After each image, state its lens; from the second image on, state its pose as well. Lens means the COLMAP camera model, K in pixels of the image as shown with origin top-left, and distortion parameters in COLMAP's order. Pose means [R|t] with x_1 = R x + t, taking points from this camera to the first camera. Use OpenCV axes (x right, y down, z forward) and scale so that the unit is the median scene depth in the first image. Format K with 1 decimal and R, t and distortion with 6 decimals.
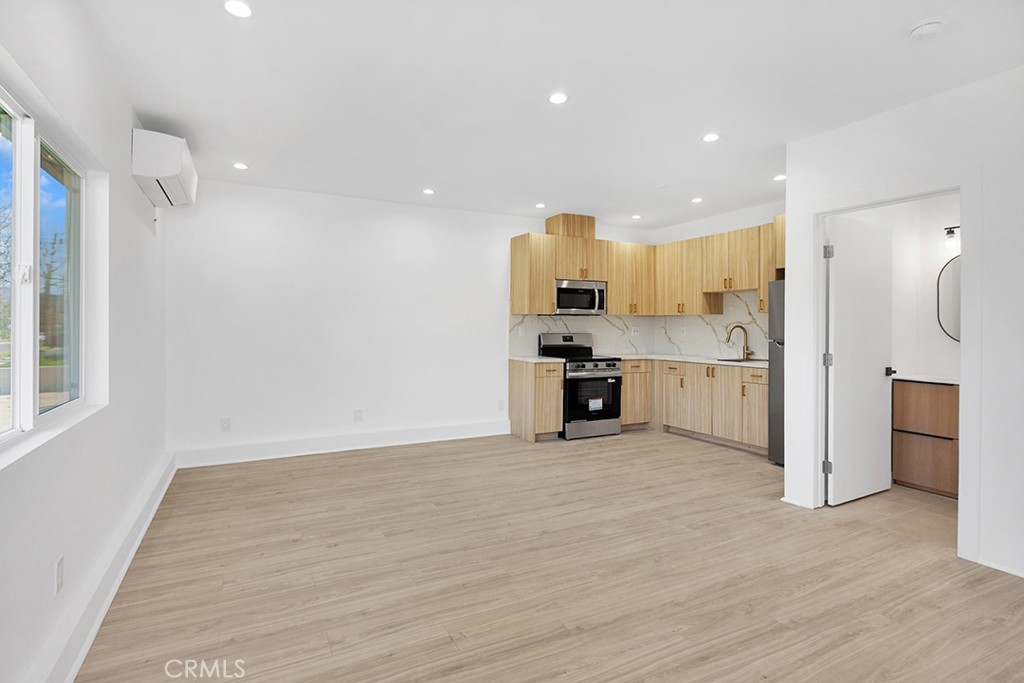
lens RADIAL K [[527.0, 0, 511.4], [0, 527.0, 326.1], [0, 0, 1]] dist [-0.001605, -0.000930]
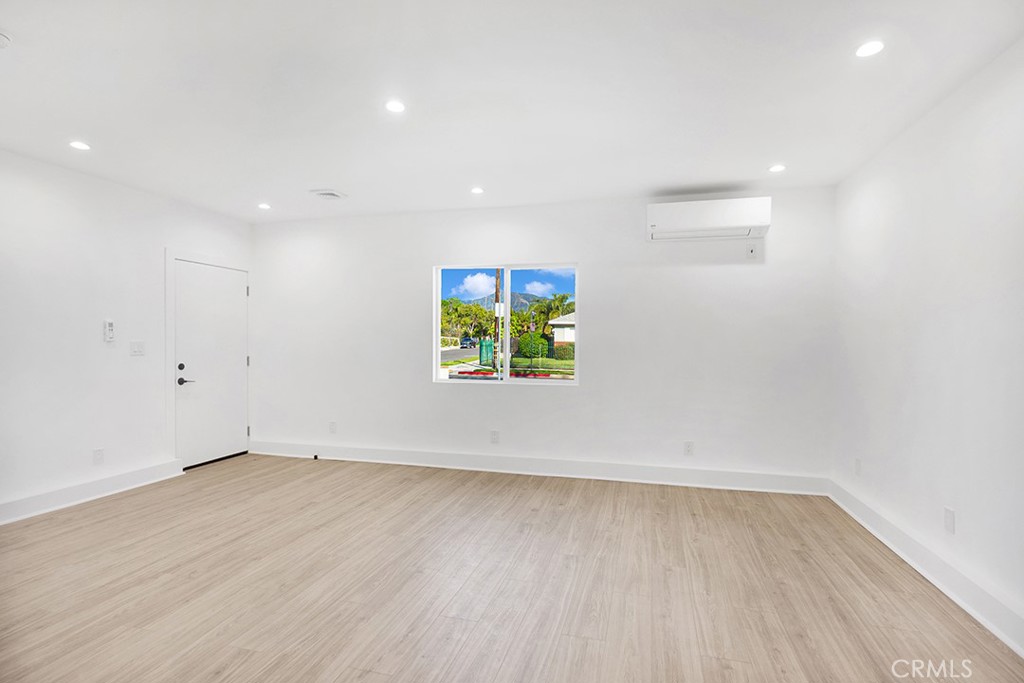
lens RADIAL K [[500.9, 0, 512.0], [0, 500.9, 341.5], [0, 0, 1]] dist [0.000873, 0.000400]
pose [[-0.674088, -0.007693, -0.738611, 0.465938], [-0.005371, 0.999970, -0.005513, 0.000929], [0.738632, 0.000251, -0.674109, 1.332654]]
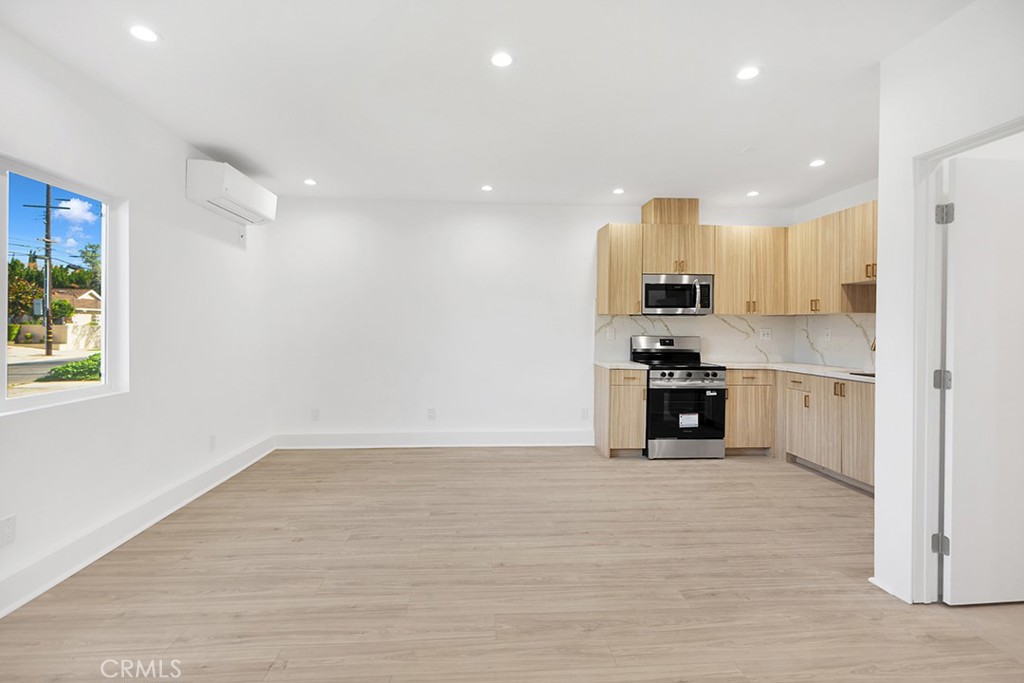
lens RADIAL K [[519.9, 0, 506.5], [0, 519.9, 330.2], [0, 0, 1]] dist [0.000819, 0.000104]
pose [[0.916355, 0.005007, -0.400336, 0.323913], [-0.003255, 0.999982, 0.005055, 0.000831], [0.400355, -0.003329, 0.916354, 0.173075]]
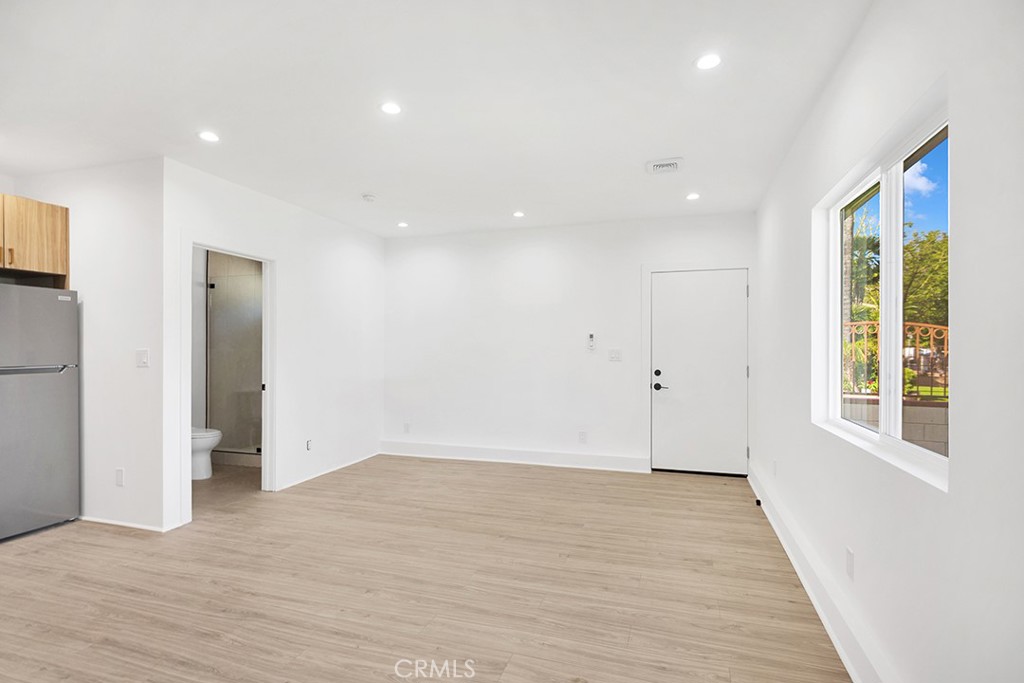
lens RADIAL K [[510.8, 0, 515.2], [0, 510.8, 350.2], [0, 0, 1]] dist [-0.000953, -0.000218]
pose [[-0.708582, -0.004875, 0.705612, -0.540740], [-0.002777, 0.999988, 0.004120, -0.002910], [-0.705623, 0.000959, -0.708587, 1.115965]]
